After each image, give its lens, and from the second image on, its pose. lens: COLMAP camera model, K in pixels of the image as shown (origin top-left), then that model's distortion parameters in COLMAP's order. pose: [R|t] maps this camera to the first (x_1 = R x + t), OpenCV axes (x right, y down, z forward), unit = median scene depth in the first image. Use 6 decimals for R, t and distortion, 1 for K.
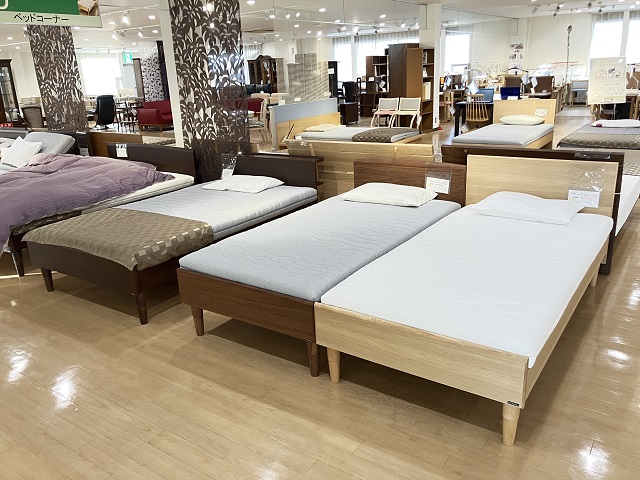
lens RADIAL K [[518.5, 0, 312.2], [0, 518.5, 255.1], [0, 0, 1]] dist [0.038021, -0.004214]
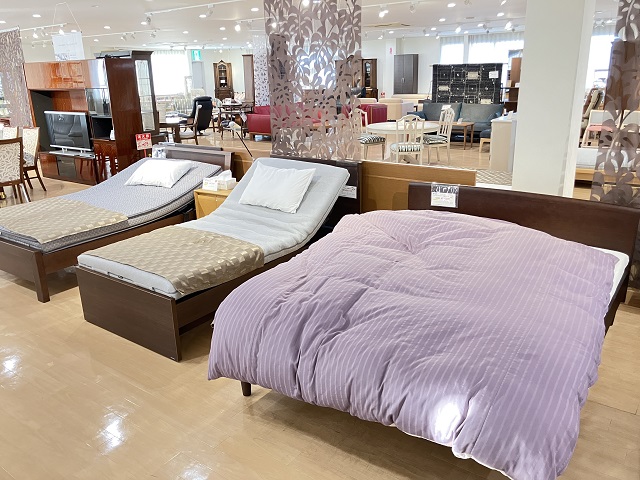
lens RADIAL K [[538.0, 0, 320.0], [0, 538.0, 240.0], [0, 0, 1]] dist [0.030372, -0.010232]
pose [[0.999427, 0.031169, -0.013170, -0.466426], [-0.031684, 0.998662, -0.040881, -0.111226], [0.011878, 0.041274, 0.999077, 0.349030]]
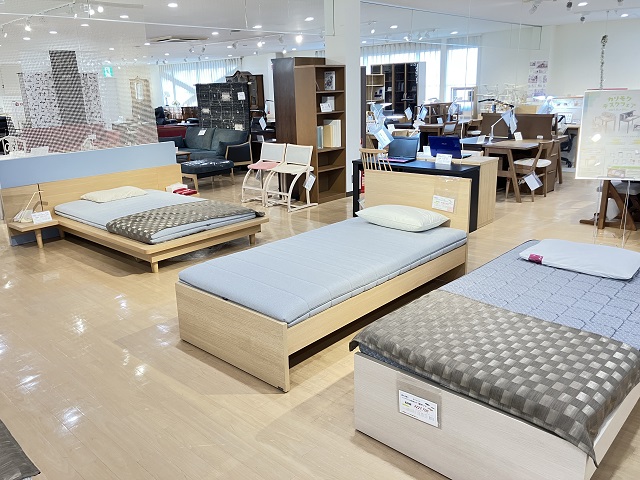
lens RADIAL K [[538.0, 0, 320.0], [0, 538.0, 240.0], [0, 0, 1]] dist [0.030372, -0.010232]
pose [[0.991177, 0.052017, -0.121910, 0.548240], [-0.059056, 0.996747, -0.054848, -0.290732], [0.118660, 0.061564, 0.991025, 0.706578]]
